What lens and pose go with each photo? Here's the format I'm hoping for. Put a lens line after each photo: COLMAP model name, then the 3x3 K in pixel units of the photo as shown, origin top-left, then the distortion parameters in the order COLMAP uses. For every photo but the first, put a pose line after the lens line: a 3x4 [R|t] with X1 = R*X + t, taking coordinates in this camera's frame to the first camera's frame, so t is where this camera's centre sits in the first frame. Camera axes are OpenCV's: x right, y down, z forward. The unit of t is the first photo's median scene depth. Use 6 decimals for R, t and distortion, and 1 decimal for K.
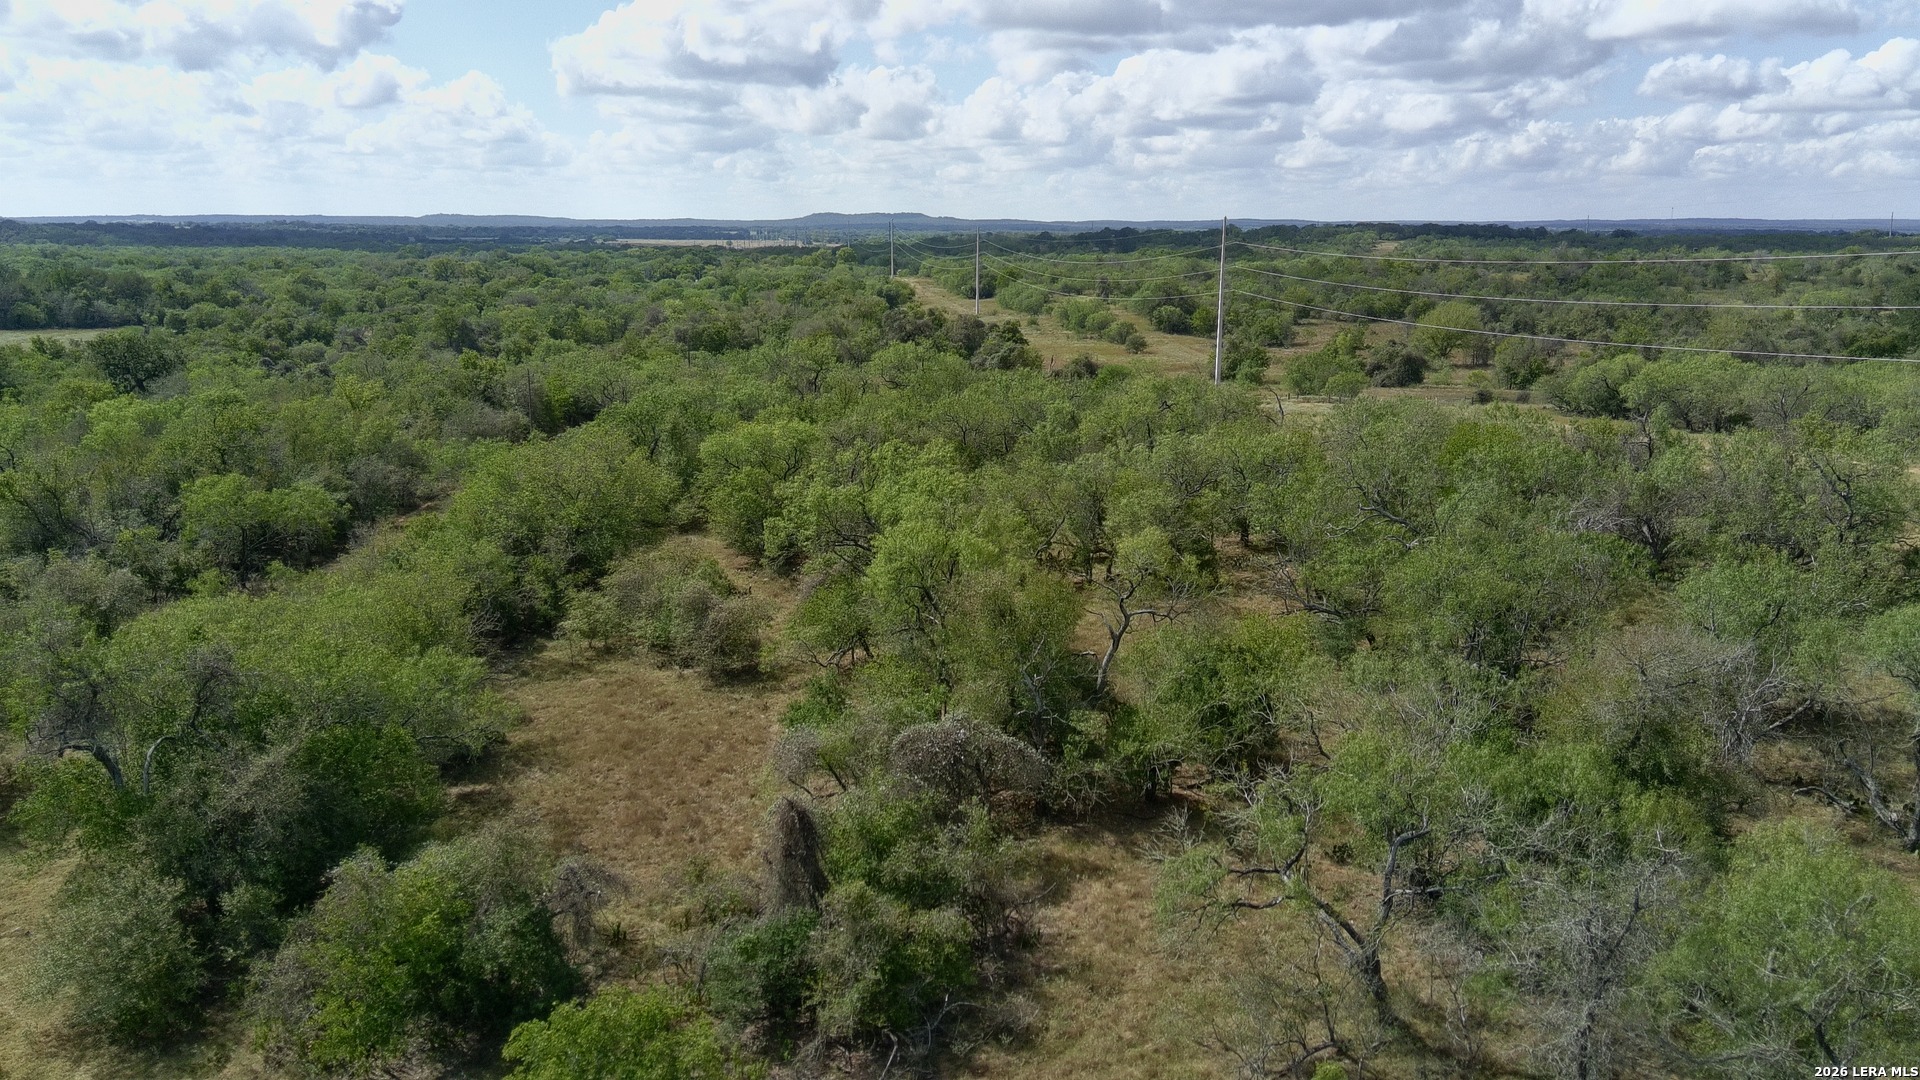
lens RADIAL K [[1500.6, 0, 959.7], [0, 1500.6, 539.6], [0, 0, 1]] dist [0.044023, -0.000207]
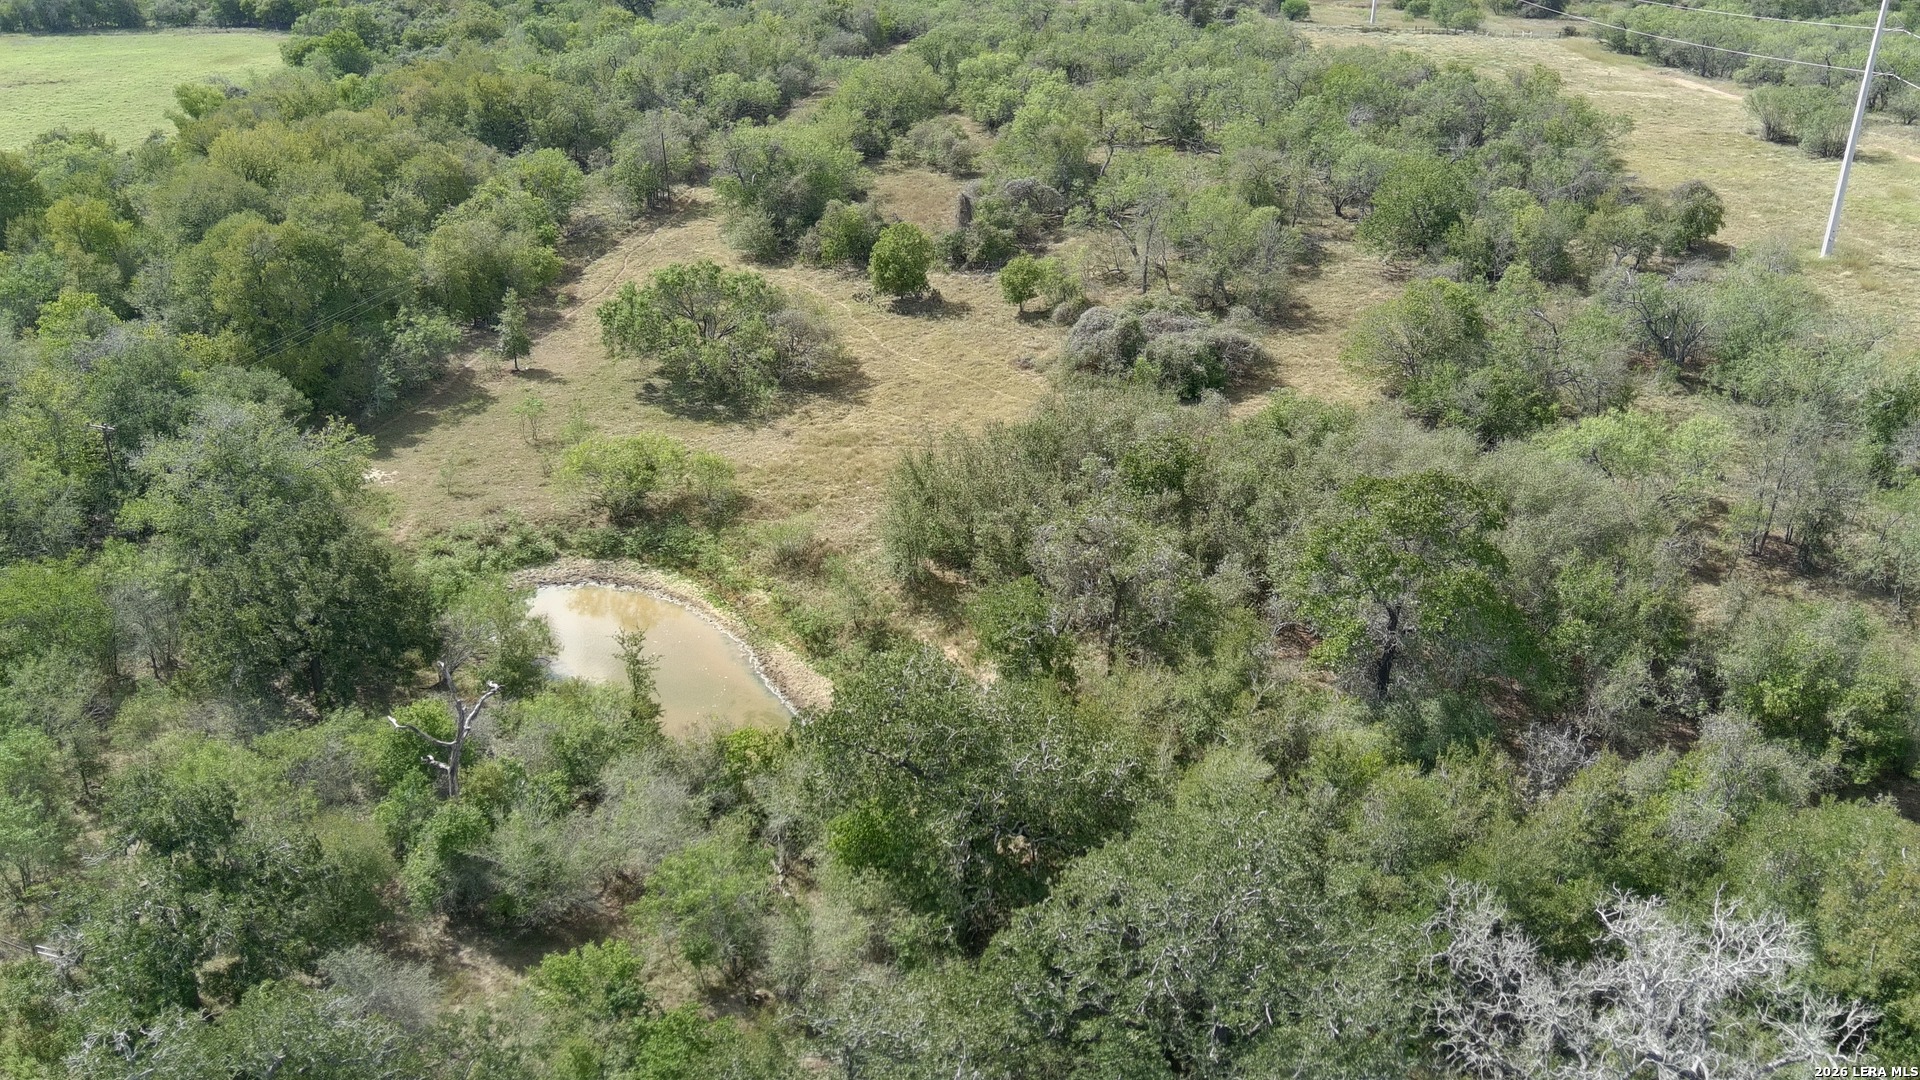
lens RADIAL K [[1500.6, 0, 959.9], [0, 1500.6, 539.5], [0, 0, 1]] dist [0.044023, -0.000207]
pose [[0.978699, 0.089725, -0.184655, 0.267484], [-0.040801, 0.966507, 0.253378, 0.039745], [0.201204, -0.240447, 0.949580, -1.096395]]
